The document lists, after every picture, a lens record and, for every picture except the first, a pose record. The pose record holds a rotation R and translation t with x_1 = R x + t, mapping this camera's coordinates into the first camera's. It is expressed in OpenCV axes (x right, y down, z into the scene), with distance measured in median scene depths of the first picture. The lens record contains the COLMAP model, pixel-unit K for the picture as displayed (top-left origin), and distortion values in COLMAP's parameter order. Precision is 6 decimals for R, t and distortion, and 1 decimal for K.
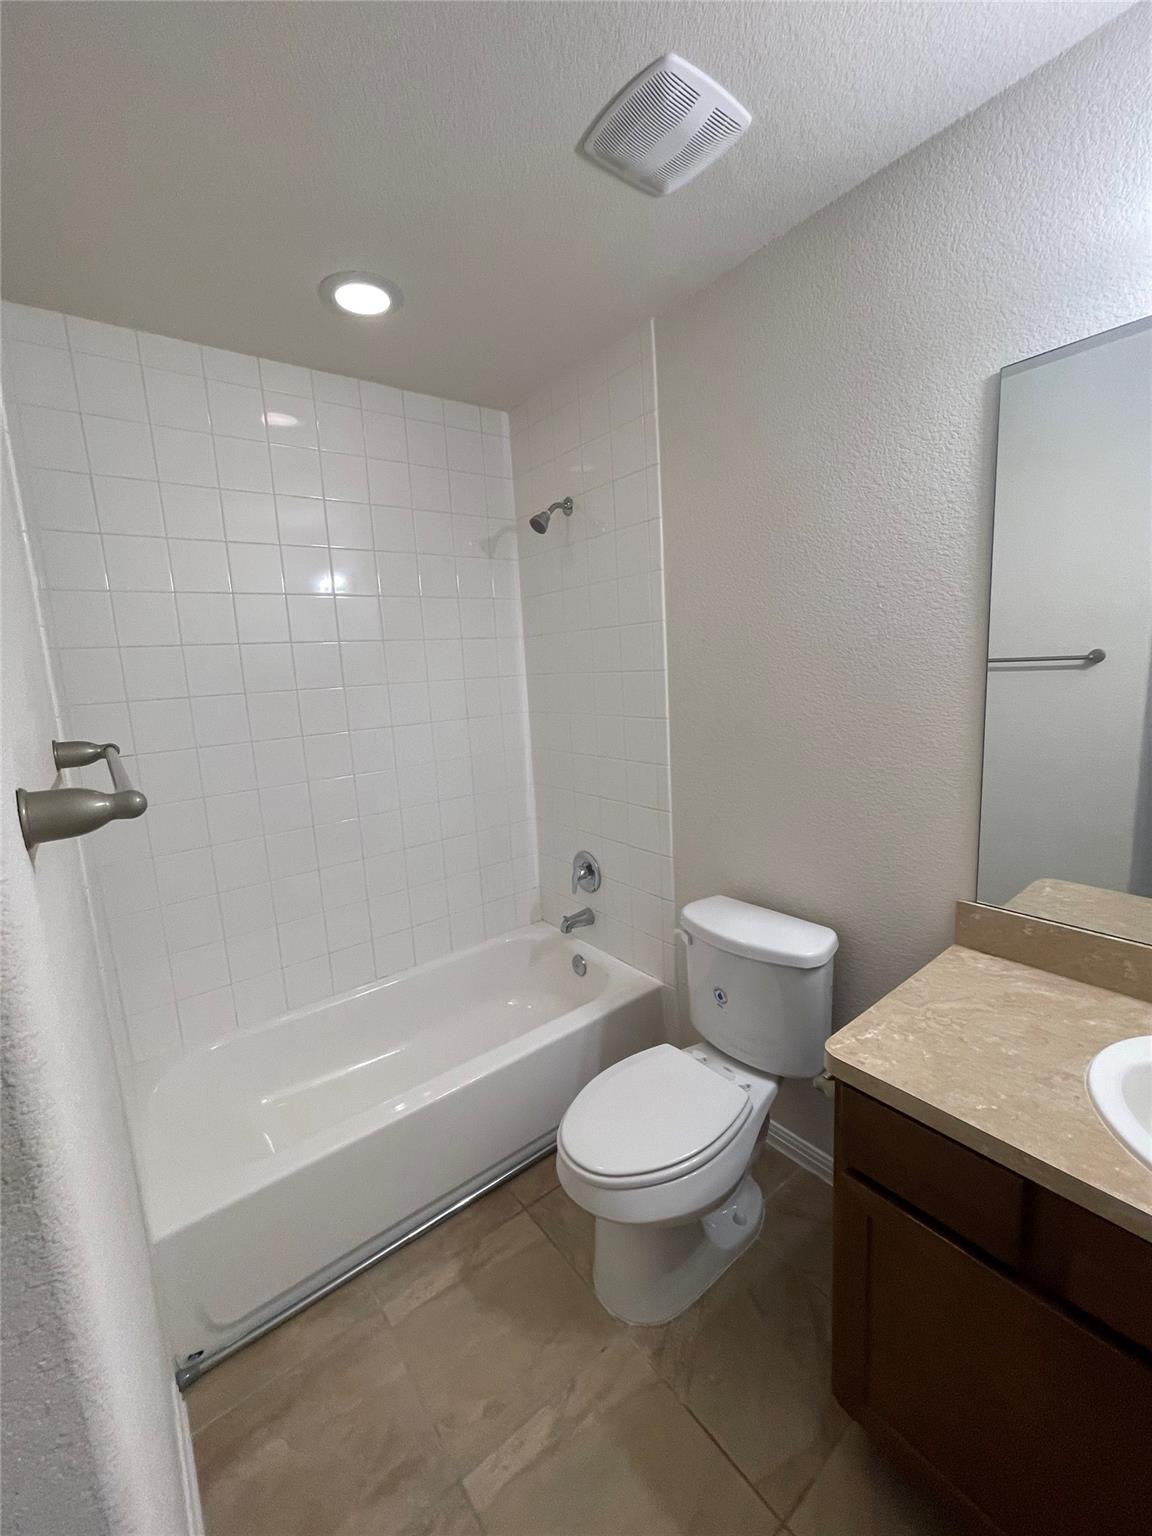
lens RADIAL K [[622.8, 0, 581.0], [0, 622.8, 768.8], [0, 0, 1]] dist [-0.003225, 0.000290]
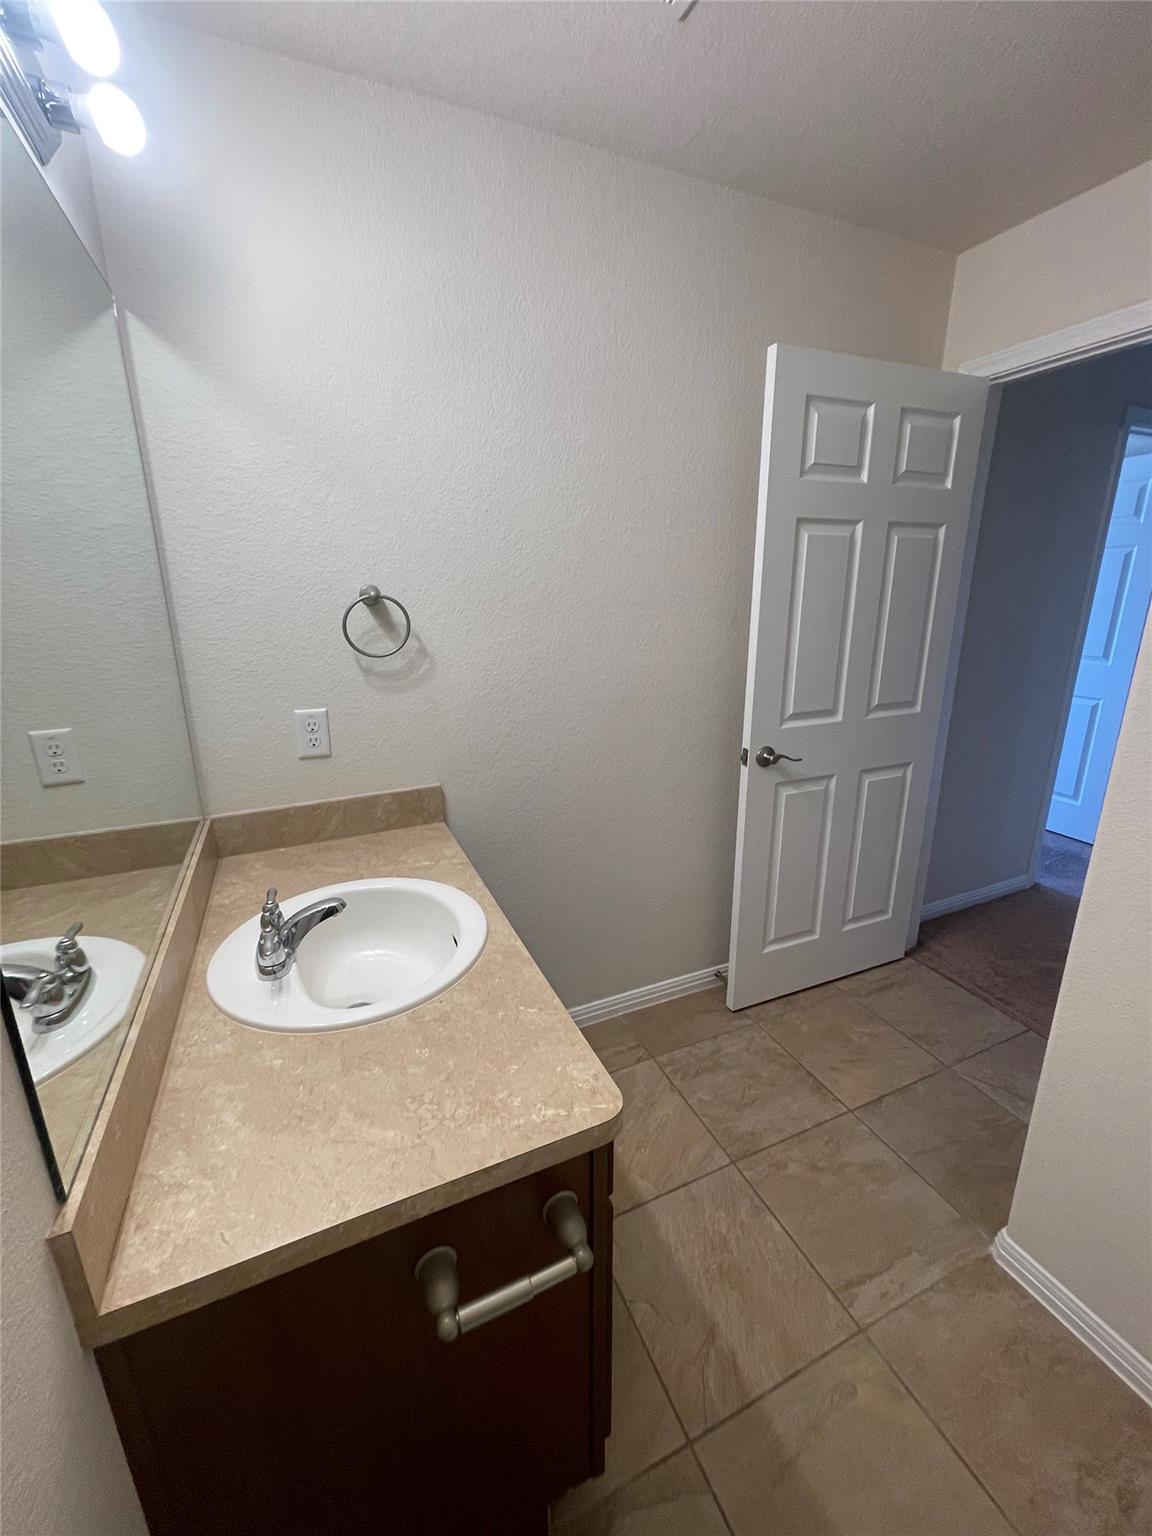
lens RADIAL K [[622.8, 0, 575.2], [0, 622.8, 760.8], [0, 0, 1]] dist [-0.003225, 0.000290]
pose [[-0.969655, -0.003438, 0.244451, 0.254048], [0.099042, 0.908649, 0.405645, -0.220888], [-0.223515, 0.417547, -0.880736, 1.419477]]
